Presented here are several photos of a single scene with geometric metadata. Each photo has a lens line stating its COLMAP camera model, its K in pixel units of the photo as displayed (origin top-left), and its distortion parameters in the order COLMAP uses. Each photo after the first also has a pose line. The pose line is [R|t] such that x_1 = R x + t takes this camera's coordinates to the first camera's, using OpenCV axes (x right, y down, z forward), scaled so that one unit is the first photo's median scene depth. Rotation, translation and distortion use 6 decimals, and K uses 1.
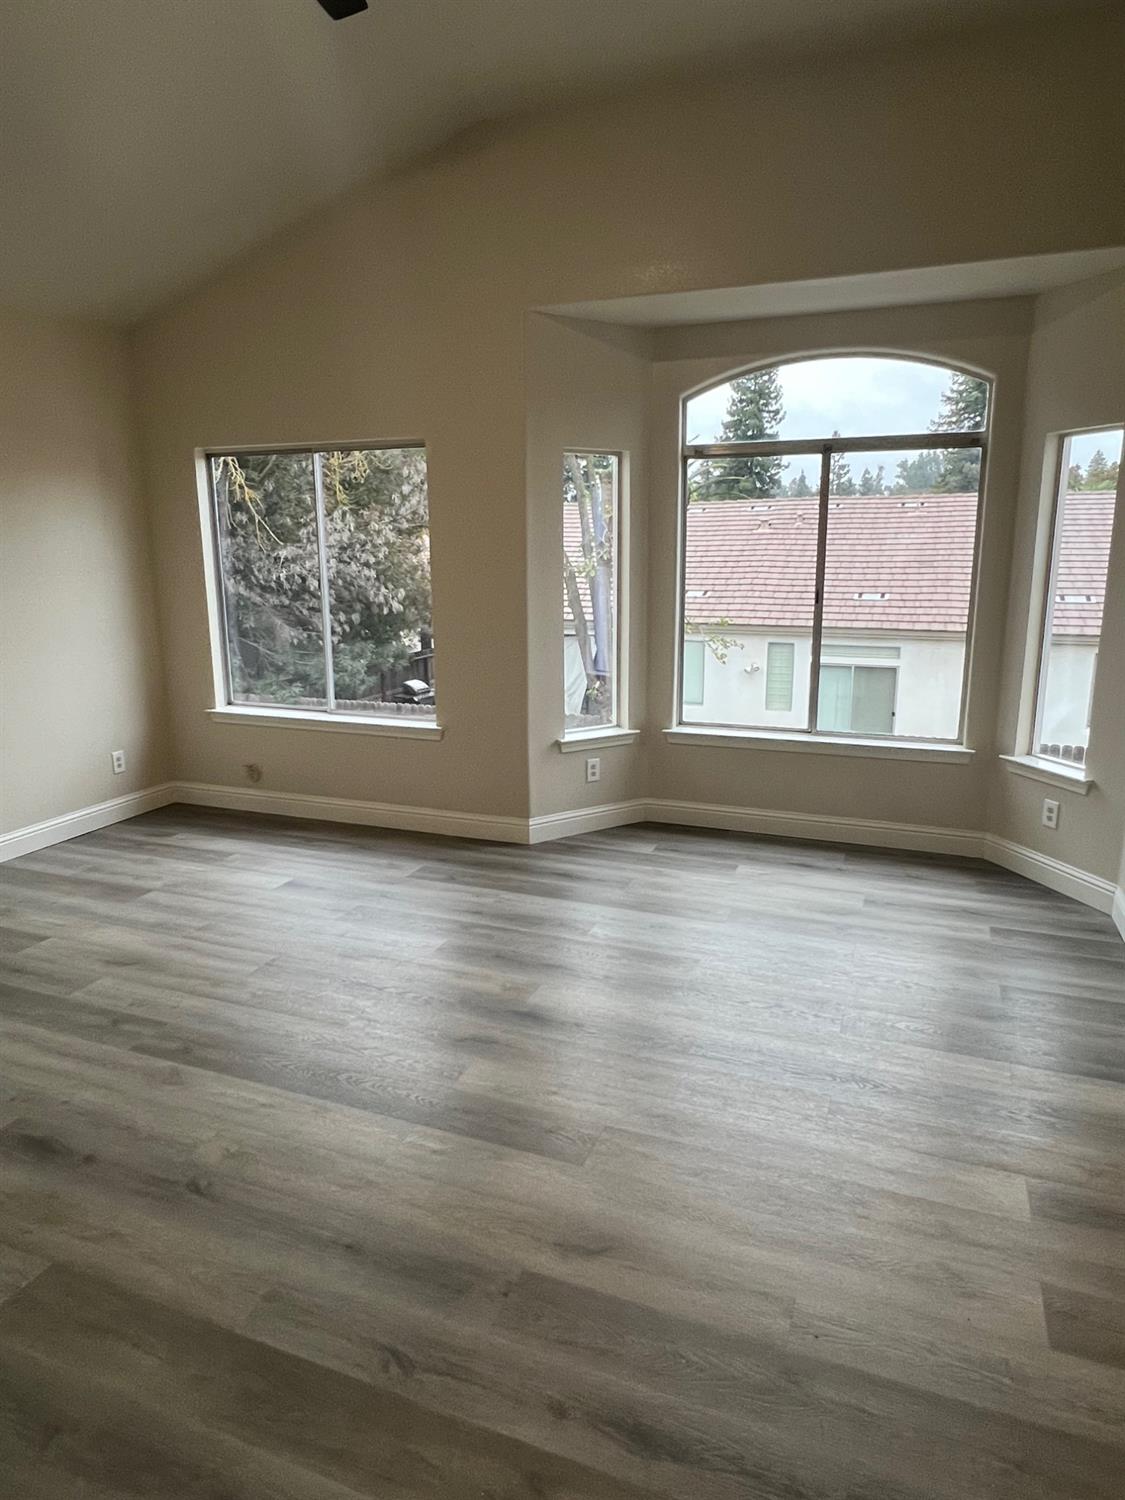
lens RADIAL K [[930.4, 0, 567.1], [0, 930.4, 747.2], [0, 0, 1]] dist [-0.001665, -0.005136]
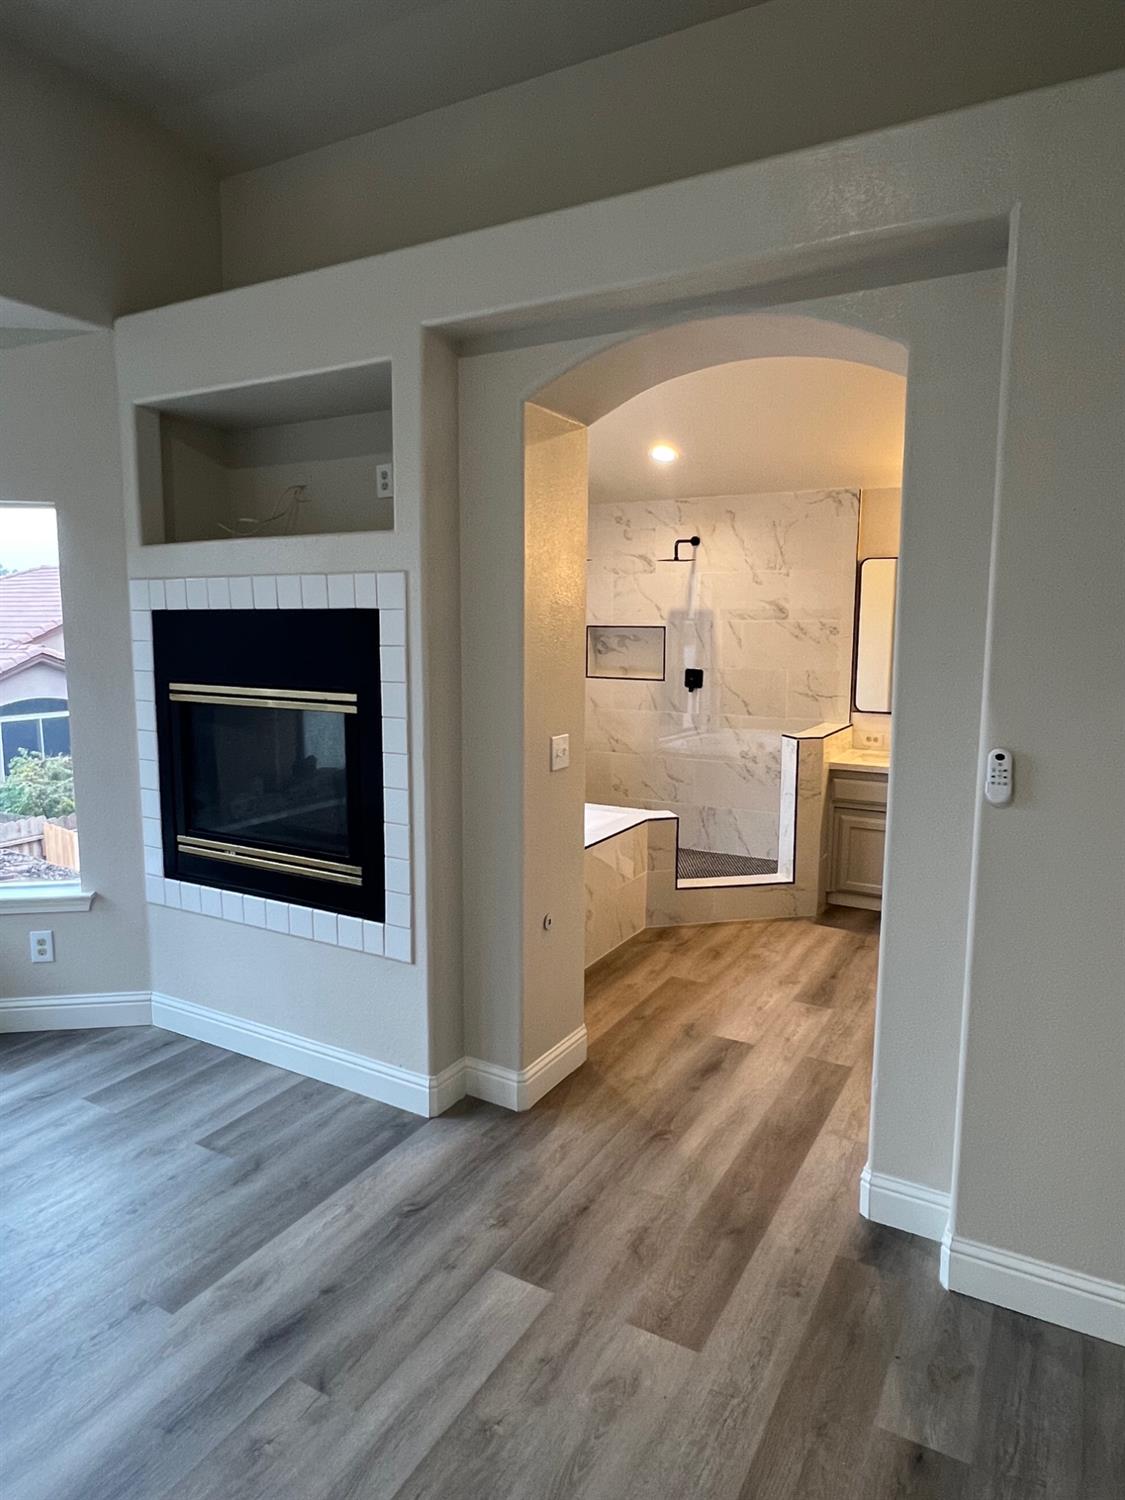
lens RADIAL K [[930.4, 0, 567.1], [0, 930.4, 747.2], [0, 0, 1]] dist [-0.001665, -0.005136]
pose [[0.138898, -0.131964, 0.981475, -0.232346], [0.211963, 0.972075, 0.100704, -0.093467], [-0.967357, 0.194049, 0.162991, 0.384131]]
